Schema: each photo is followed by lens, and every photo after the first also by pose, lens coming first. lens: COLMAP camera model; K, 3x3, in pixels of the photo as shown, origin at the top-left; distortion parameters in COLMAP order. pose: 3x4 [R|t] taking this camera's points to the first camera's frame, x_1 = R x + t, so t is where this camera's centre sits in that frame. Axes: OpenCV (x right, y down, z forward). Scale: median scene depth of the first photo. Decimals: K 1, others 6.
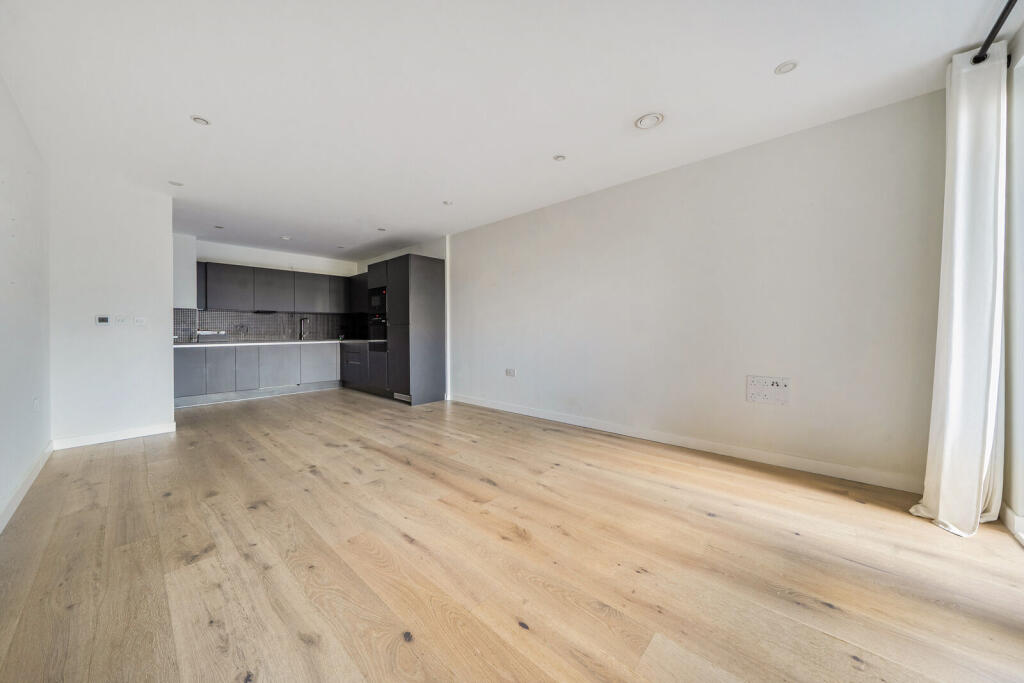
lens RADIAL K [[352.2, 0, 511.9], [0, 352.2, 339.3], [0, 0, 1]] dist [-0.001898, -0.000141]
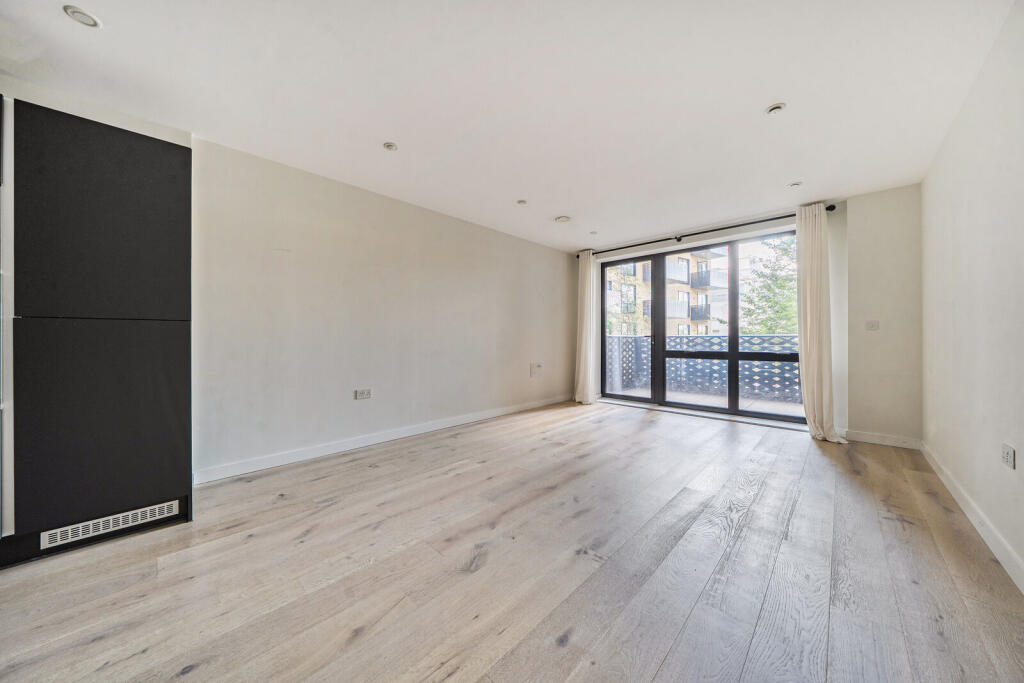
lens RADIAL K [[352.2, 0, 511.3], [0, 352.2, 339.8], [0, 0, 1]] dist [-0.001898, -0.000141]
pose [[0.018749, 0.003435, 0.999818, -1.059446], [0.024660, 0.999688, -0.003897, -0.004474], [-0.999520, 0.024729, 0.018658, 0.989550]]
